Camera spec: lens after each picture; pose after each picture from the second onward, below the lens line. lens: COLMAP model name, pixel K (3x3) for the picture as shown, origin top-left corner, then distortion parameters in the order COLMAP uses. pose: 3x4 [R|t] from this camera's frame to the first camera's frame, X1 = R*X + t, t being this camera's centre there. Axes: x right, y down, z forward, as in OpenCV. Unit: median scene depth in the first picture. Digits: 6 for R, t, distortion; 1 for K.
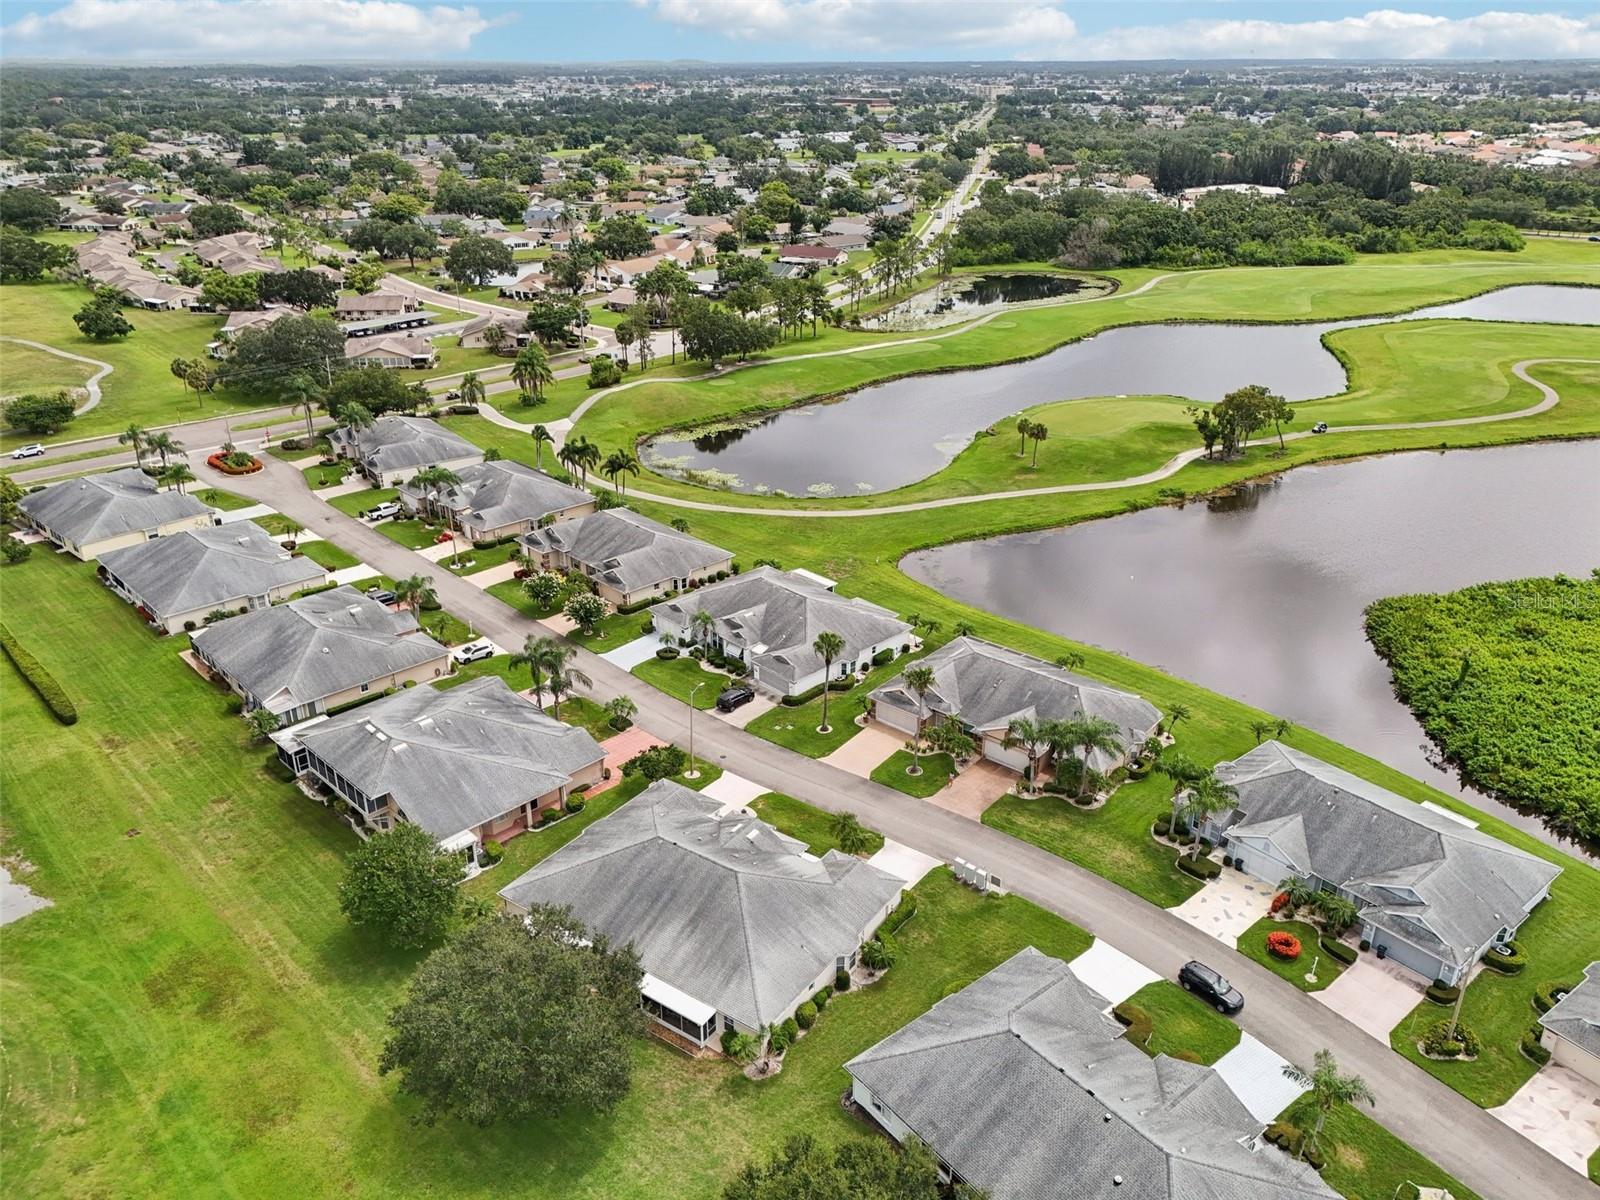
lens RADIAL K [[1173.2, 0, 802.8], [0, 1173.2, 604.9], [0, 0, 1]] dist [0.076278, -0.064704]
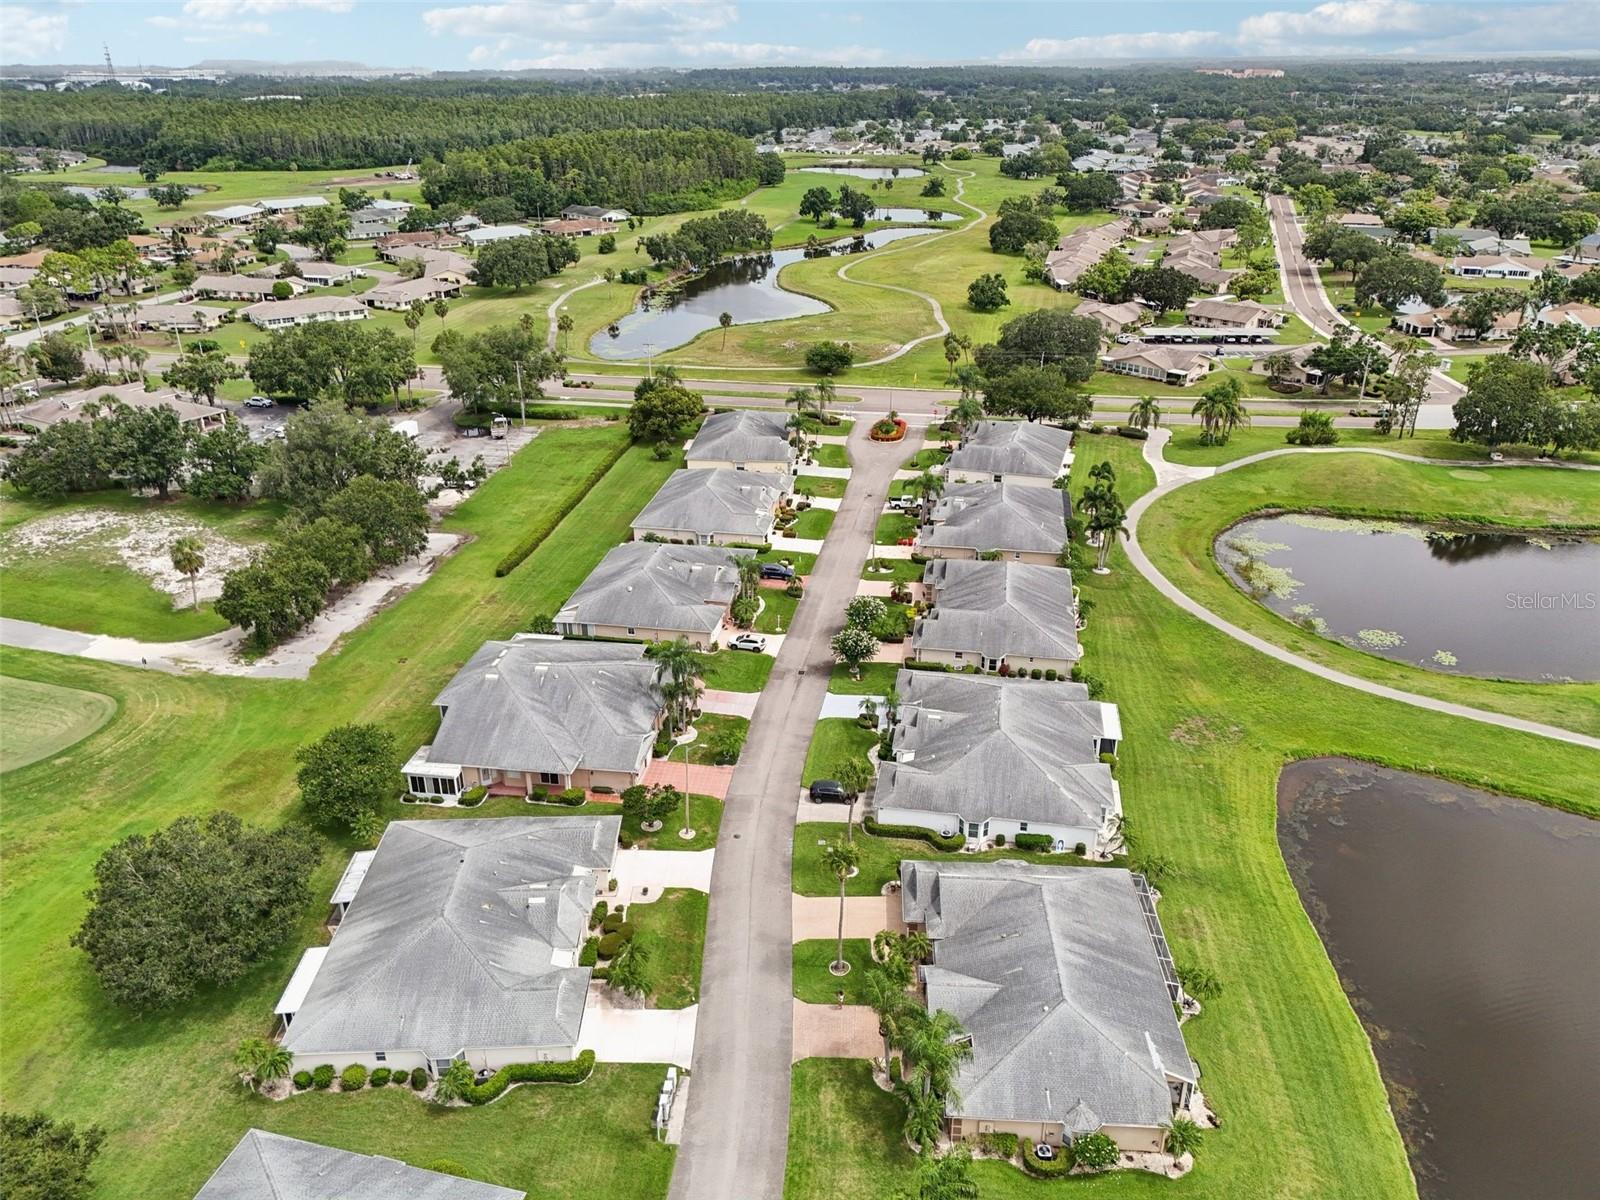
lens RADIAL K [[1173.2, 0, 796.6], [0, 1173.2, 602.4], [0, 0, 1]] dist [0.076278, -0.064704]
pose [[0.592288, 0.334720, -0.732910, 0.416698], [-0.333284, 0.929937, 0.155365, -0.142847], [0.733565, 0.152247, 0.662347, 0.309248]]
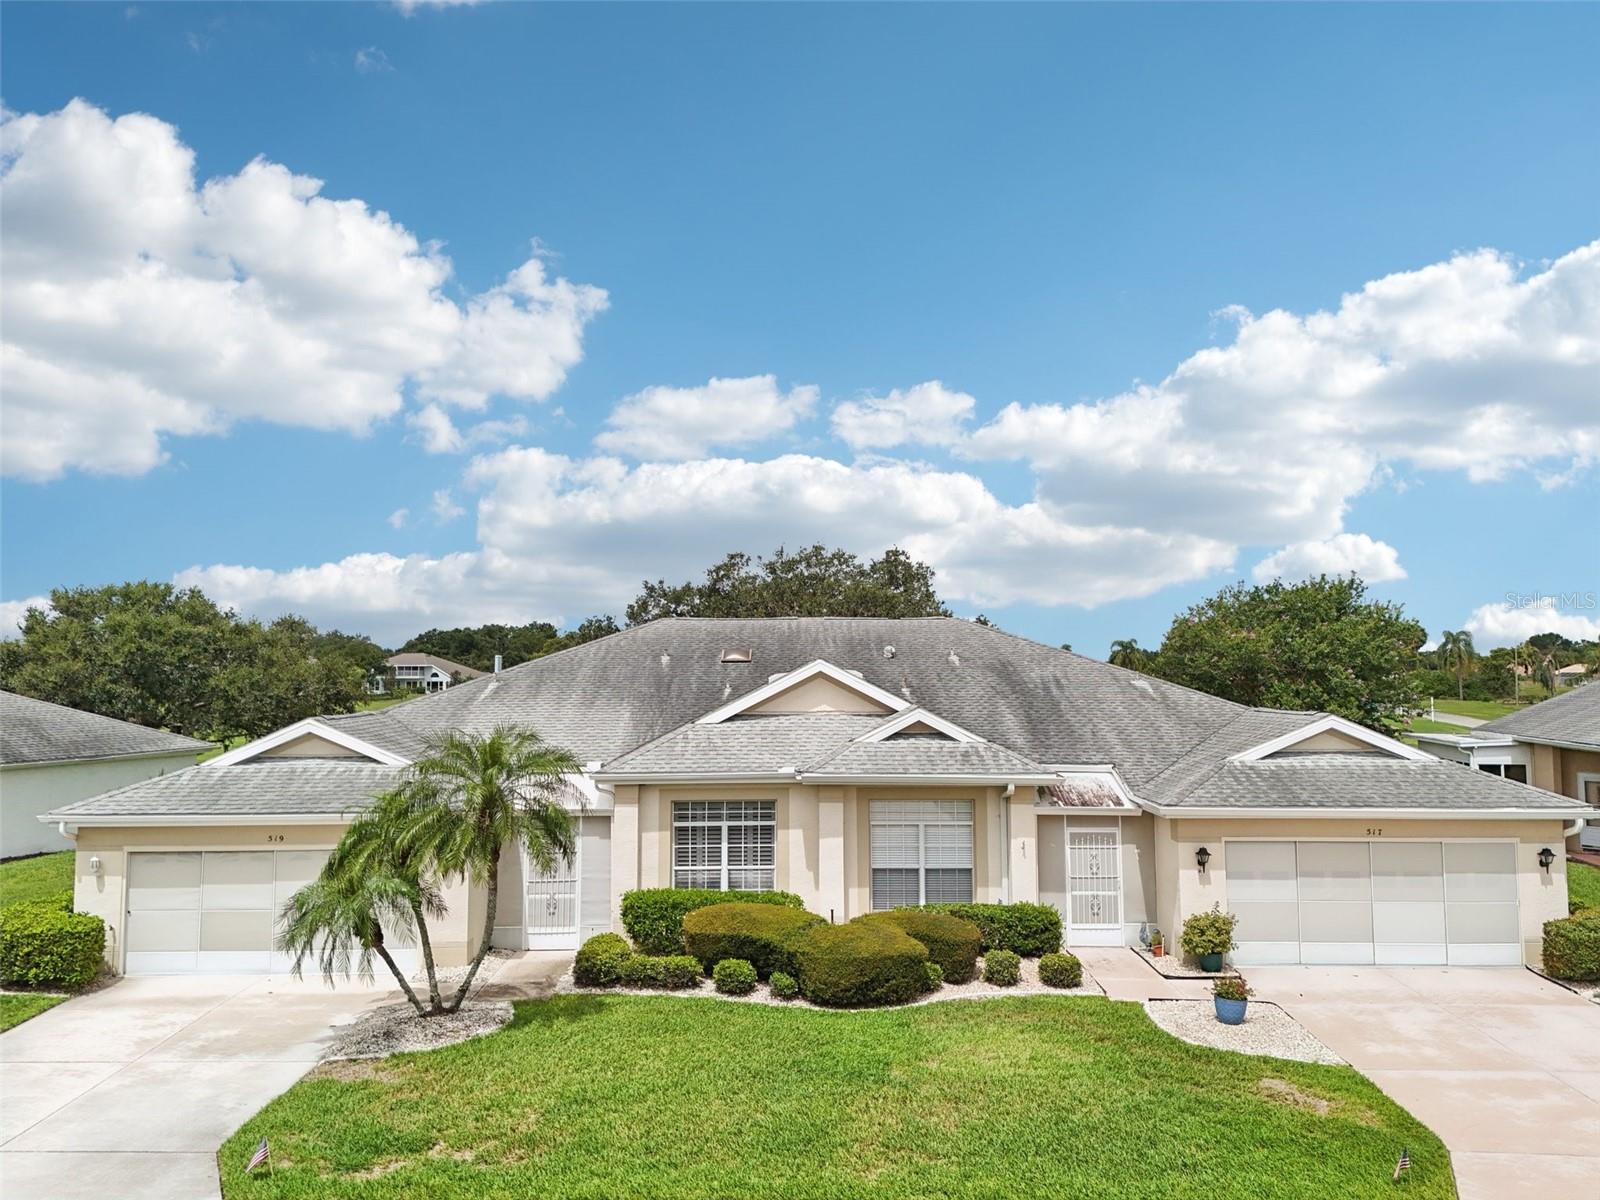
lens RADIAL K [[1173.2, 0, 800.1], [0, 1173.2, 591.3], [0, 0, 1]] dist [0.076278, -0.064704]
pose [[-0.814953, -0.038856, -0.578223, 0.063335], [-0.241408, 0.929824, 0.277760, 0.065184], [0.526853, 0.365949, -0.767143, 0.733945]]
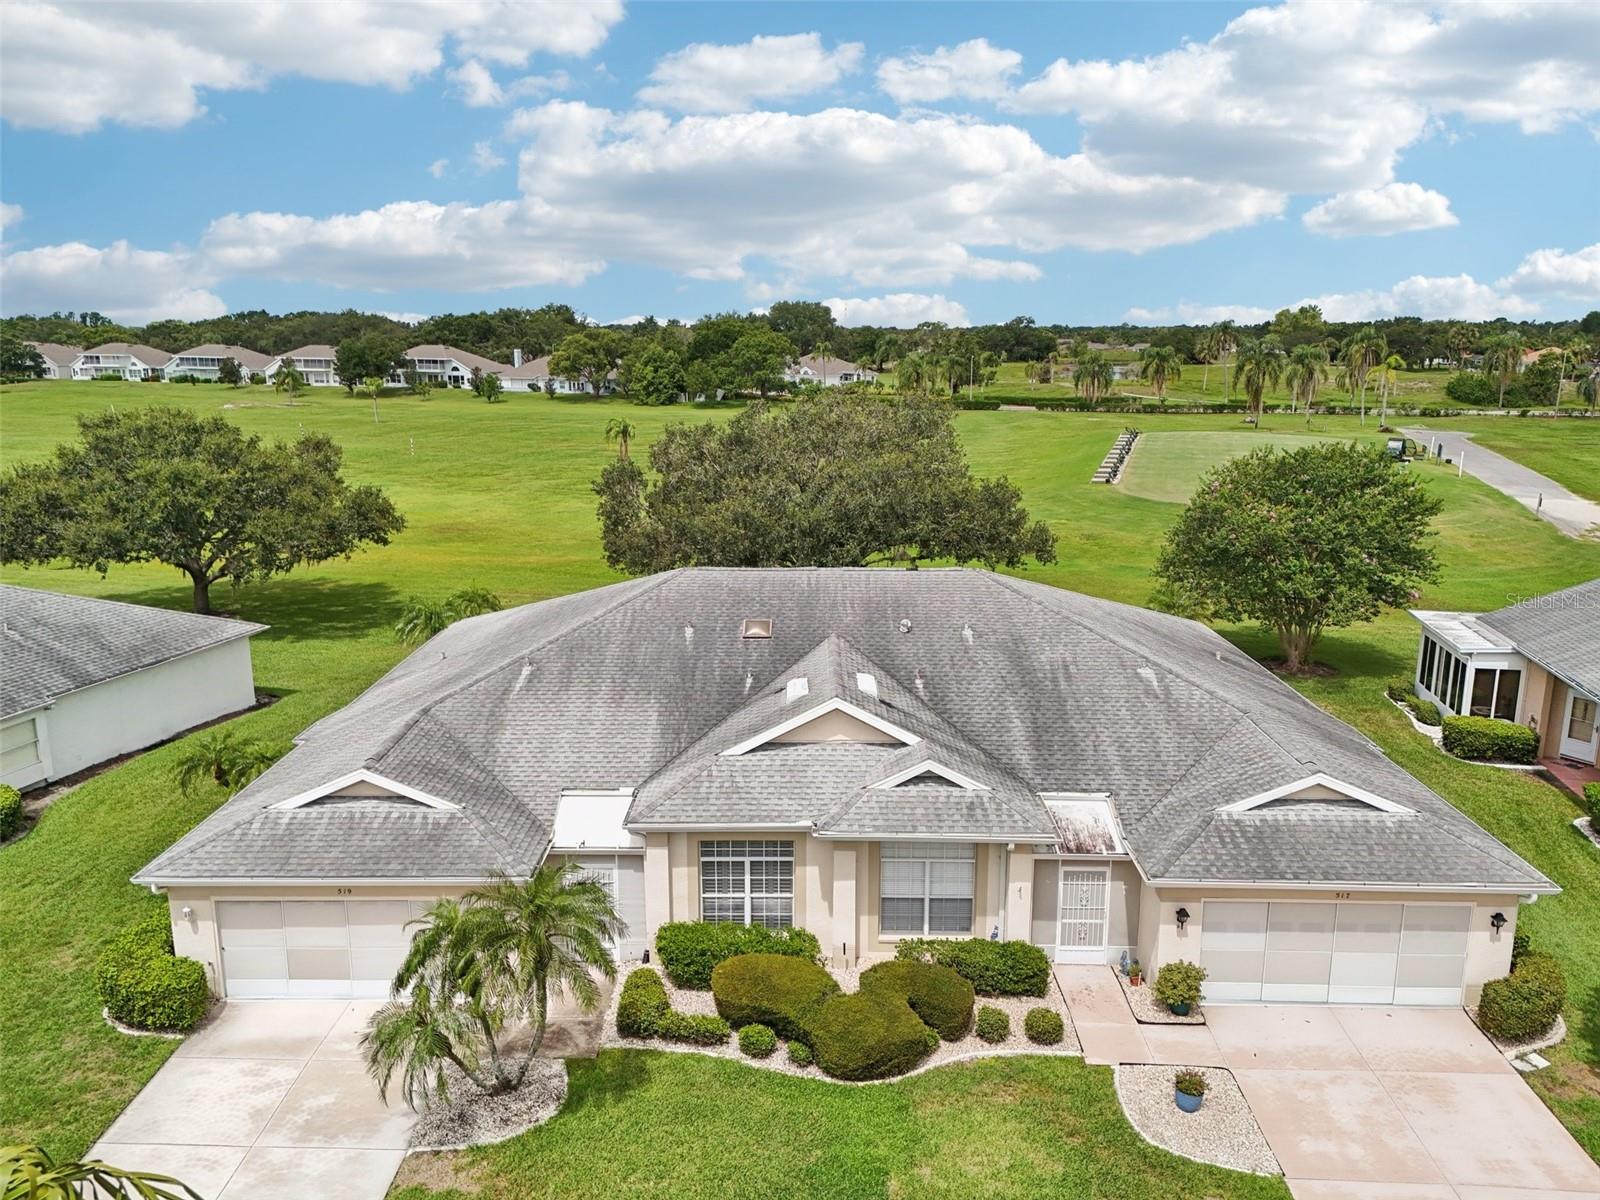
lens RADIAL K [[1173.2, 0, 799.8], [0, 1173.2, 597.1], [0, 0, 1]] dist [0.076278, -0.064704]
pose [[-0.826979, 0.123016, -0.548610, 0.062859], [-0.236702, 0.808904, 0.538189, 0.020894], [0.509979, 0.574928, -0.639828, 0.714126]]
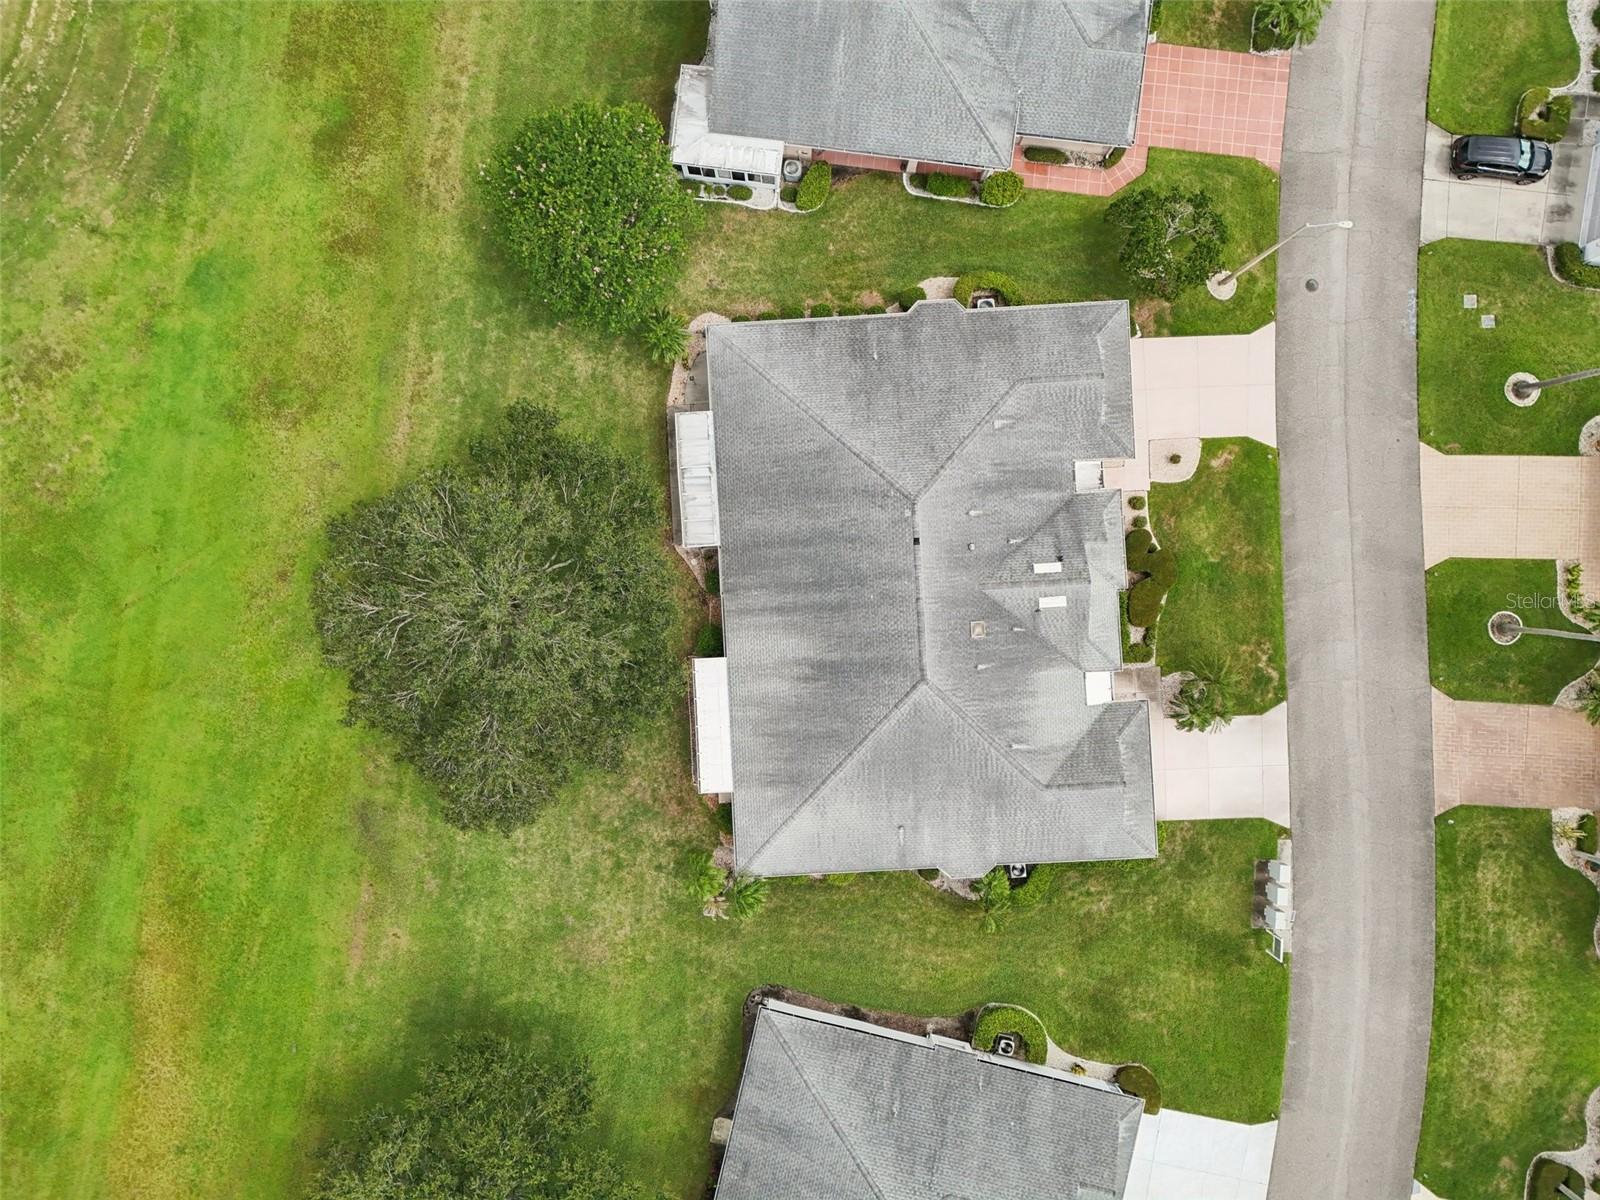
lens RADIAL K [[1173.2, 0, 805.5], [0, 1173.2, 597.4], [0, 0, 1]] dist [0.076278, -0.064704]
pose [[0.613891, 0.789371, -0.005528, -0.068575], [-0.328818, 0.262074, 0.907302, -0.164337], [0.717647, -0.555167, 0.420444, 0.422936]]
